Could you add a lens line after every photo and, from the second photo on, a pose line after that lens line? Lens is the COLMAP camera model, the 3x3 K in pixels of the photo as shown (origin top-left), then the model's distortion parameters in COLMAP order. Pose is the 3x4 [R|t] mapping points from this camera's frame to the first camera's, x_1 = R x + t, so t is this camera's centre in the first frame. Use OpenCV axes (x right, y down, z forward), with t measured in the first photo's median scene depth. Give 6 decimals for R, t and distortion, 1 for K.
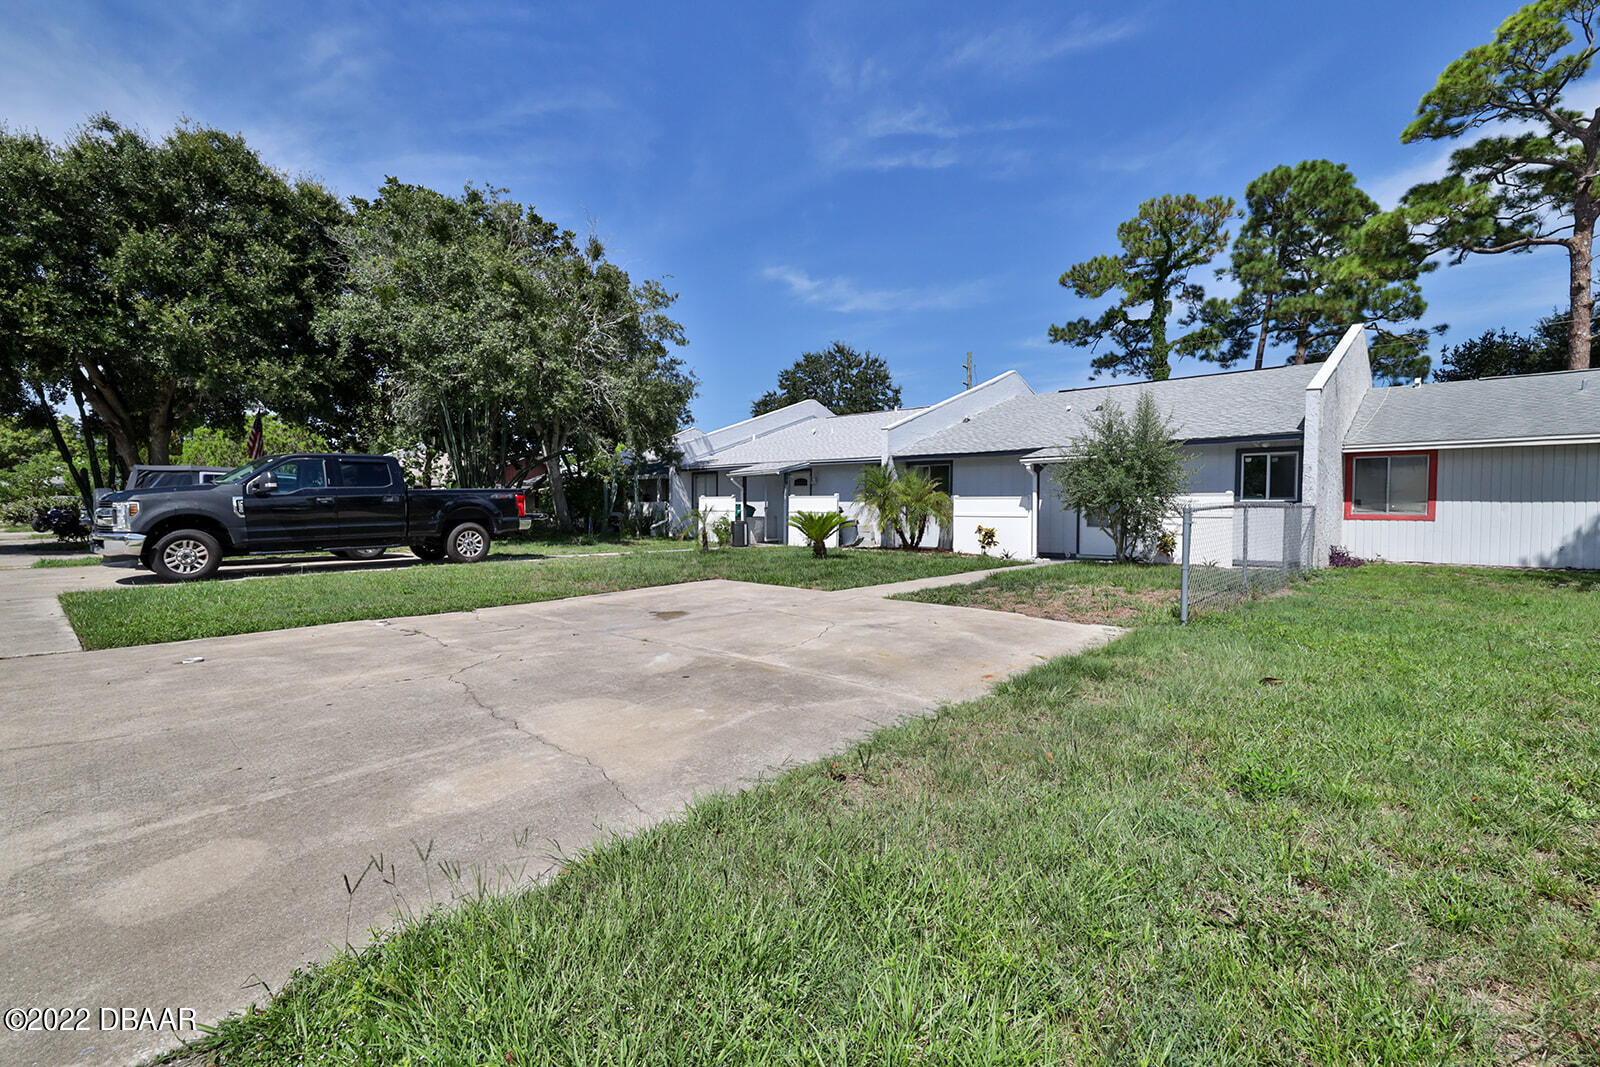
lens RADIAL K [[719.0, 0, 800.0], [0, 719.0, 533.5], [0, 0, 1]] dist [0.003195, -0.000278]
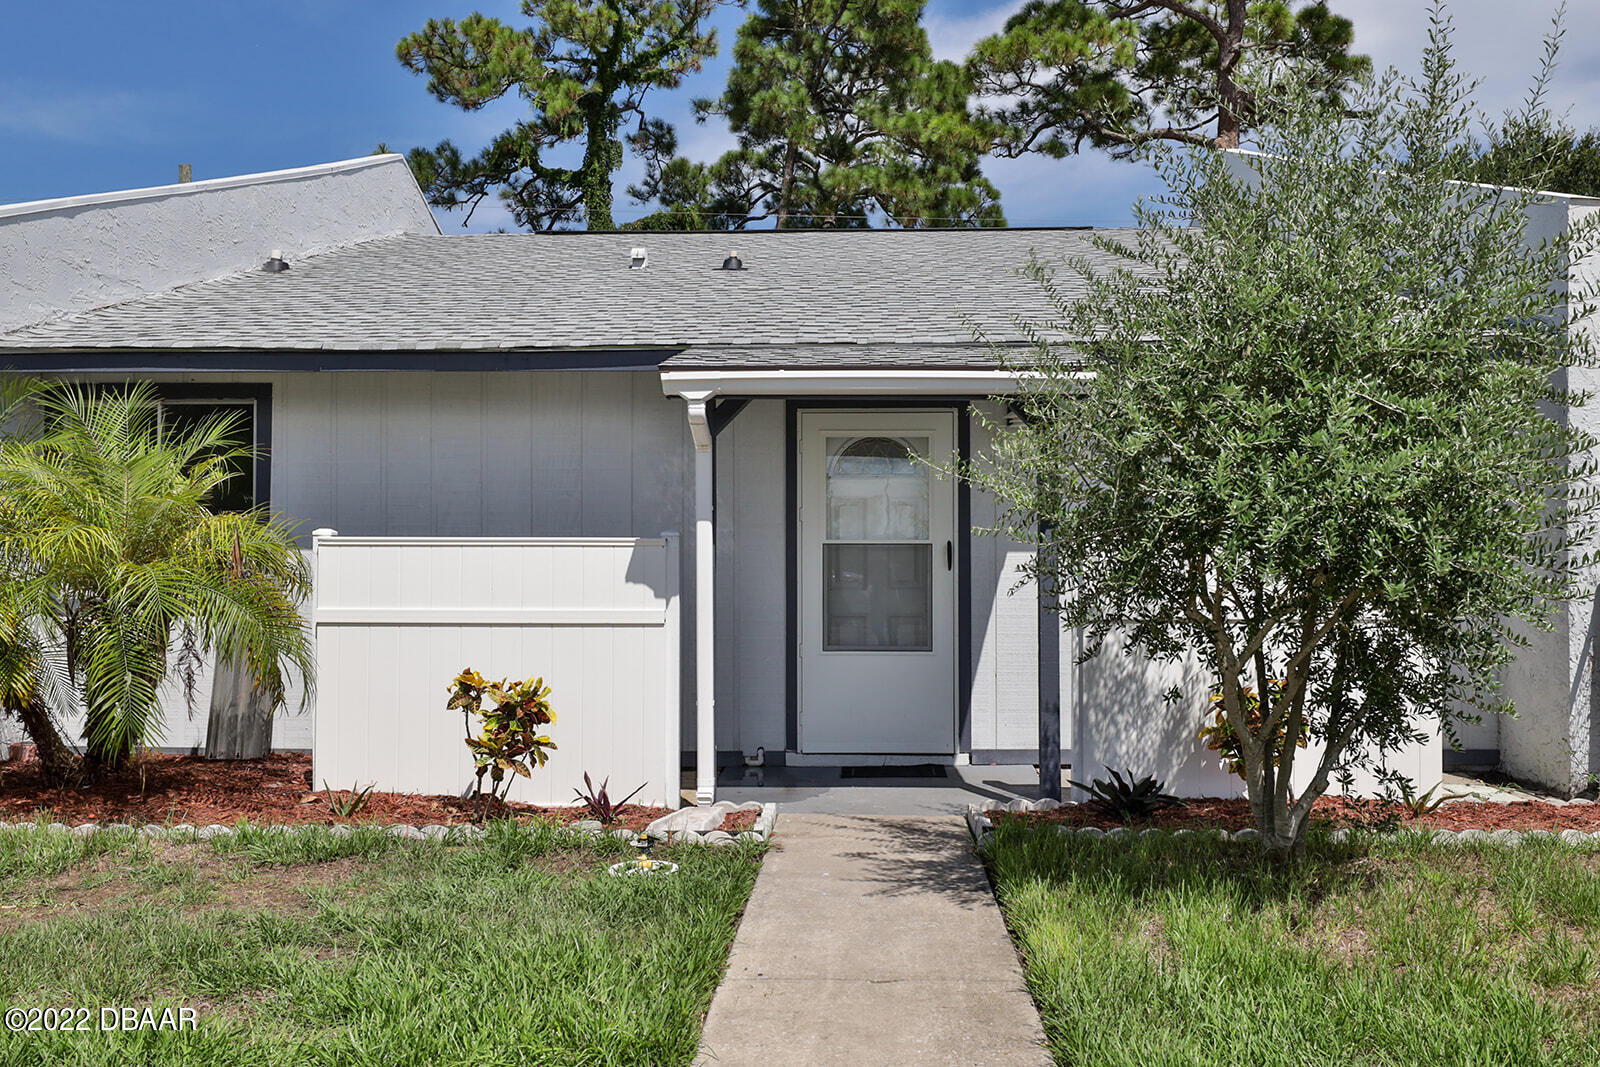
lens RADIAL K [[1354.7, 0, 830.5], [0, 1354.7, 531.6], [0, 0, 1]] dist [0.001106, 0.004493]
pose [[0.759935, 0.011502, 0.649897, 0.032159], [0.023859, 0.998676, -0.045573, -0.014495], [-0.649561, 0.050138, 0.758655, 0.287999]]
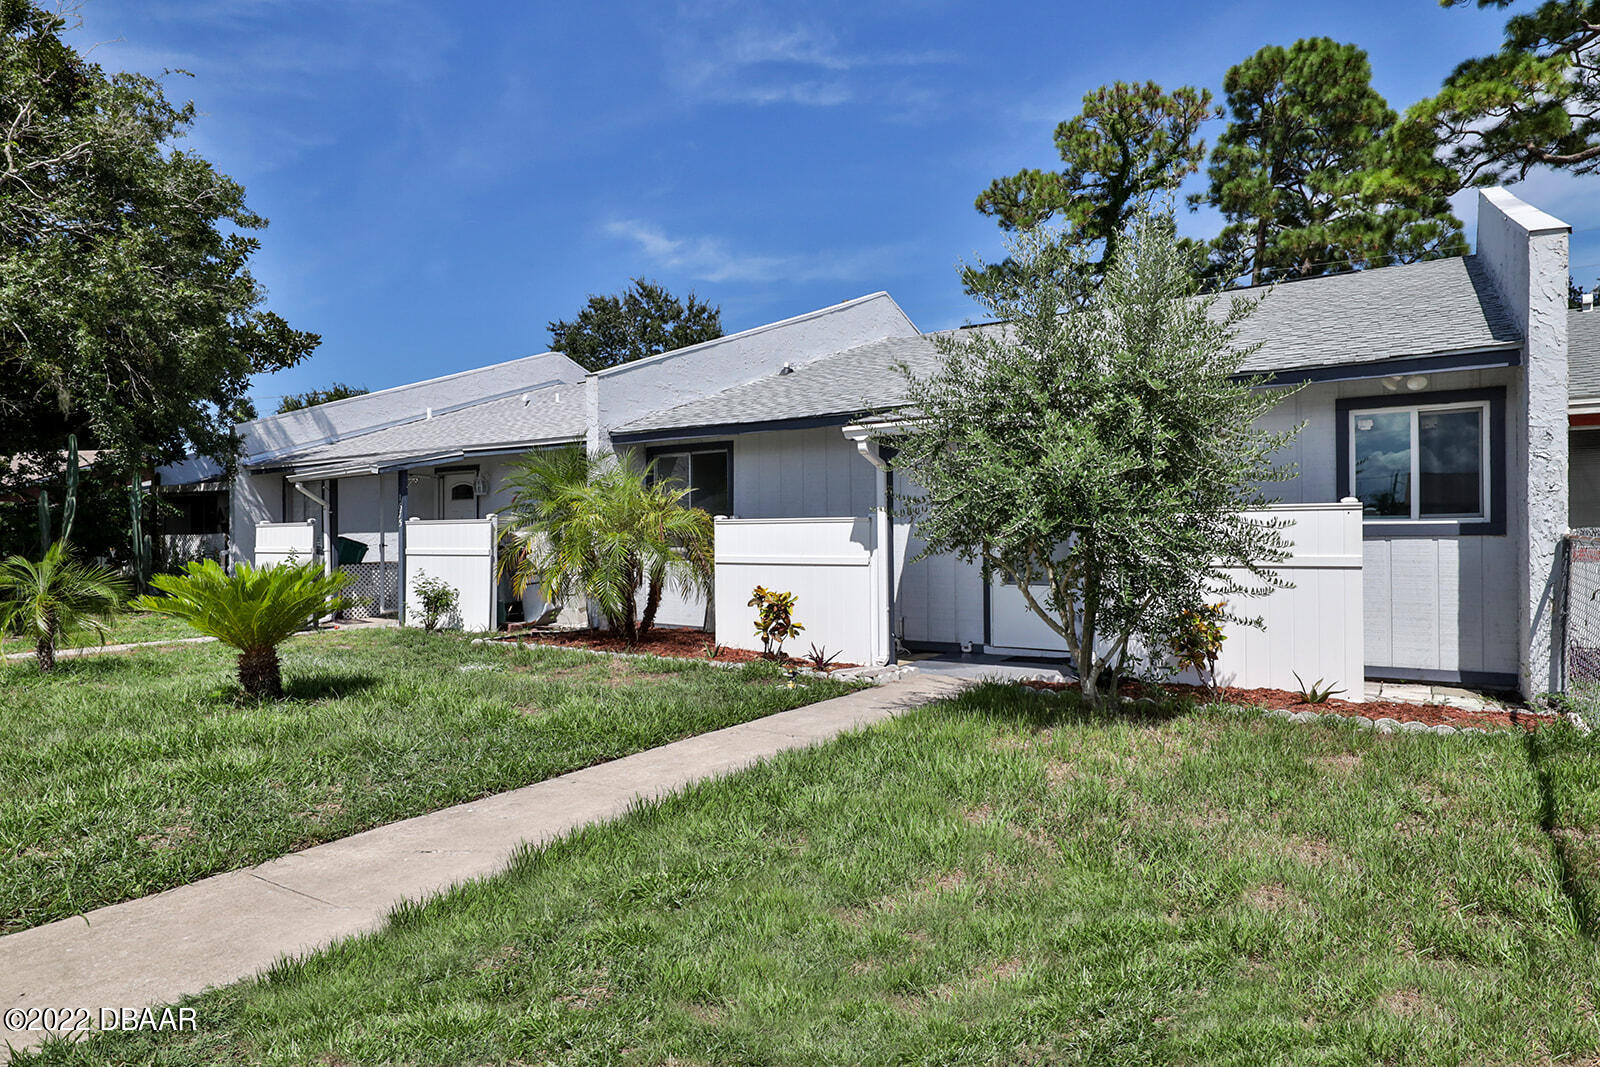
lens RADIAL K [[939.7, 0, 800.0], [0, 939.7, 533.5], [0, 0, 1]] dist [-0.003445, -0.000894]
pose [[0.989843, -0.009224, 0.141868, 0.090911], [0.014654, 0.999198, -0.037272, -0.009874], [-0.141410, 0.038973, 0.989184, 0.211350]]
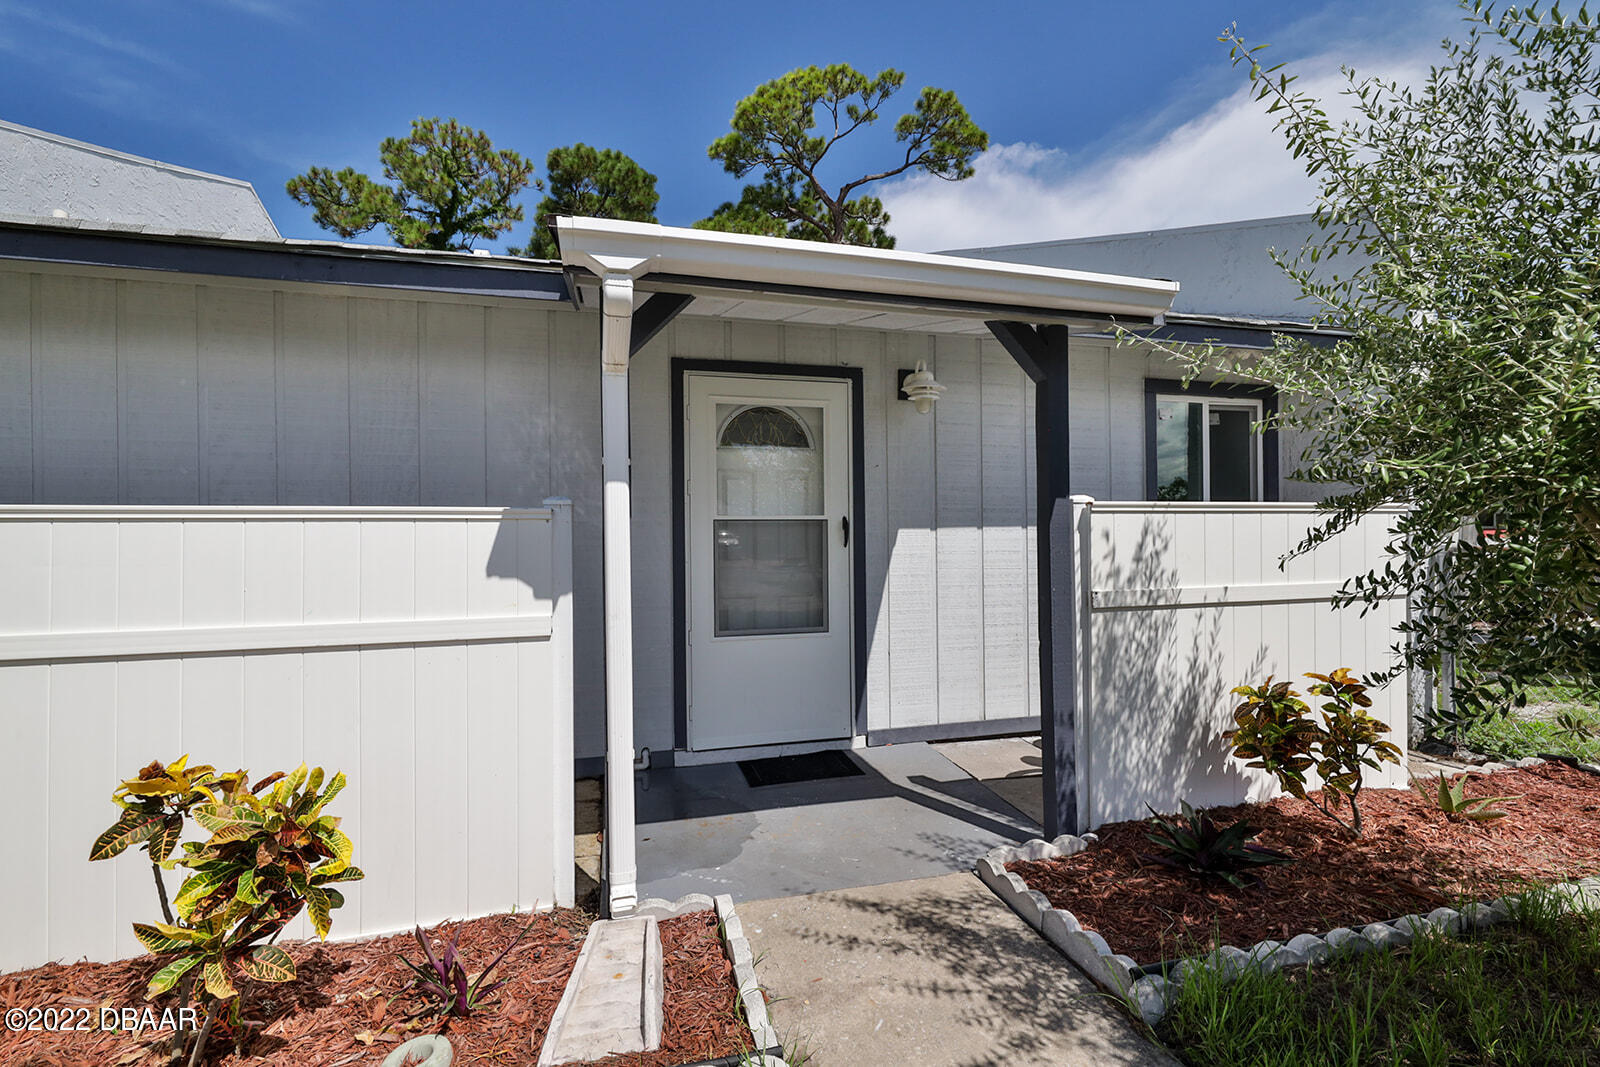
lens RADIAL K [[704.7, 0, 800.0], [0, 704.7, 533.5], [0, 0, 1]] dist [0.003826, 0.000090]
pose [[0.536827, -0.006162, 0.843670, 0.098372], [0.037228, 0.999172, -0.016390, -0.018710], [-0.842871, 0.040207, 0.536612, 0.398015]]
